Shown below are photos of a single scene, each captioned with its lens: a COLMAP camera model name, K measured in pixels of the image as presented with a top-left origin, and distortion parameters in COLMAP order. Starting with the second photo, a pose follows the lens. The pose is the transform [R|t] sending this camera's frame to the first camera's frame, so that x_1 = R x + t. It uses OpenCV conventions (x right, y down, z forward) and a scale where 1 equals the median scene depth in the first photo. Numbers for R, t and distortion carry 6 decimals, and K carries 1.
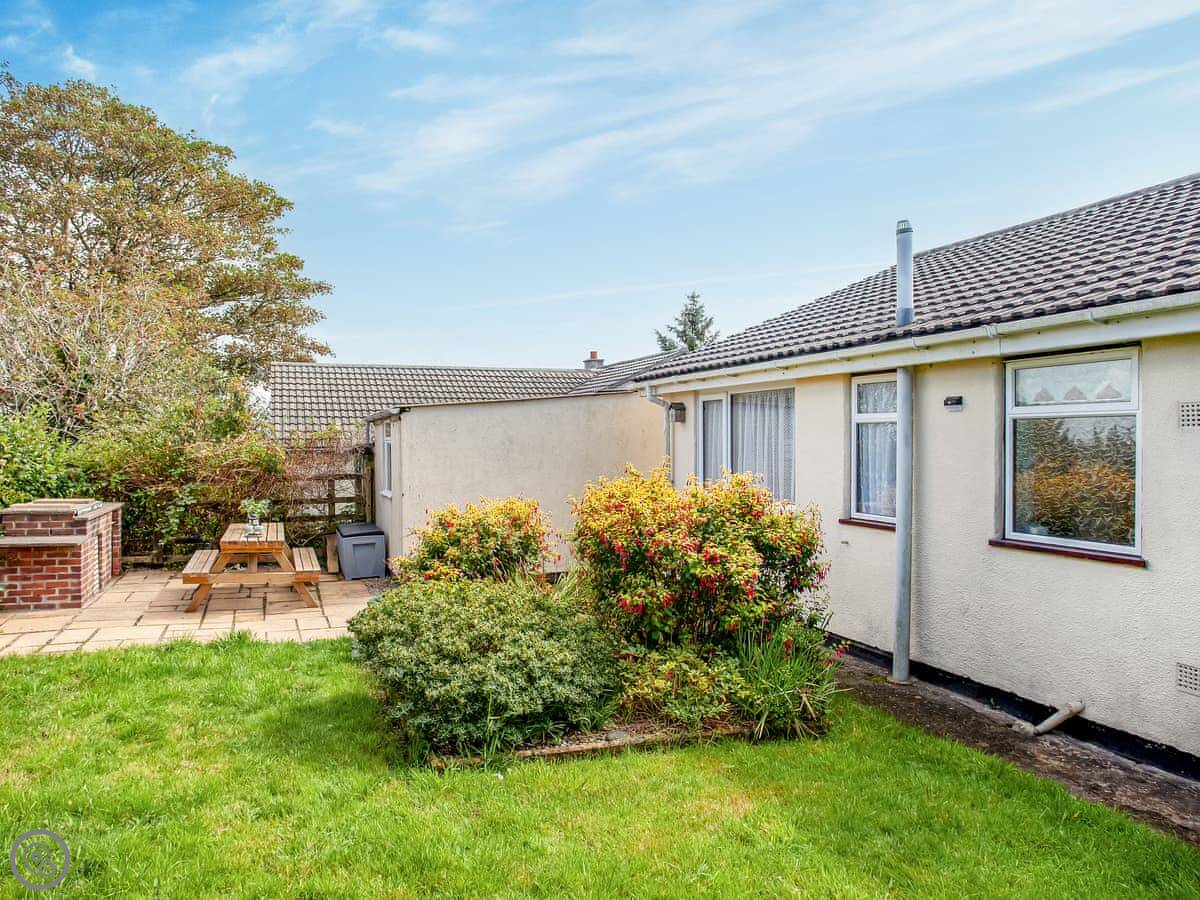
lens RADIAL K [[972.2, 0, 600.0], [0, 972.2, 450.0], [0, 0, 1]] dist [0.007405, 0.002382]
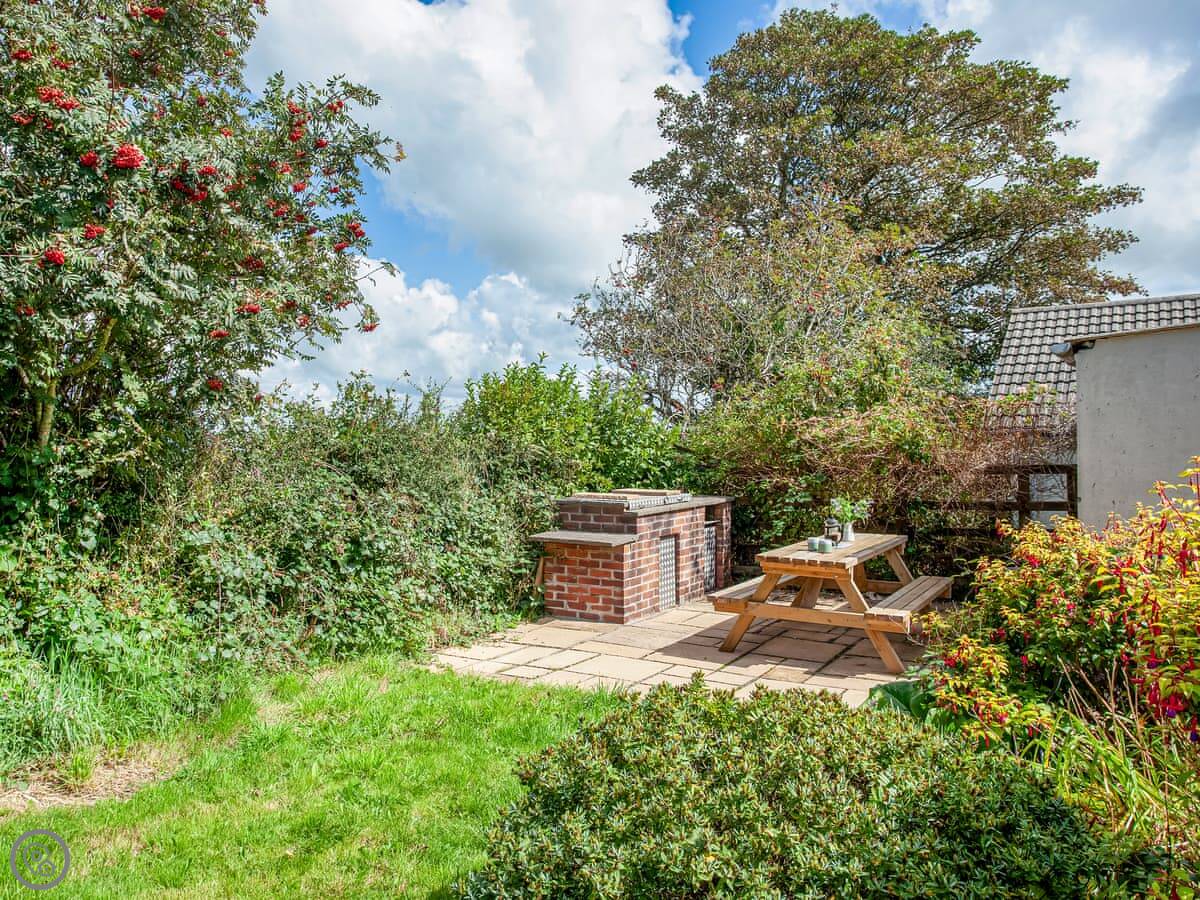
lens RADIAL K [[972.2, 0, 600.0], [0, 972.2, 450.0], [0, 0, 1]] dist [0.007405, 0.002382]
pose [[0.554533, -0.009495, -0.832108, 0.115370], [0.003074, 0.999951, -0.009361, 0.023995], [0.832156, 0.002633, 0.554535, 0.498912]]
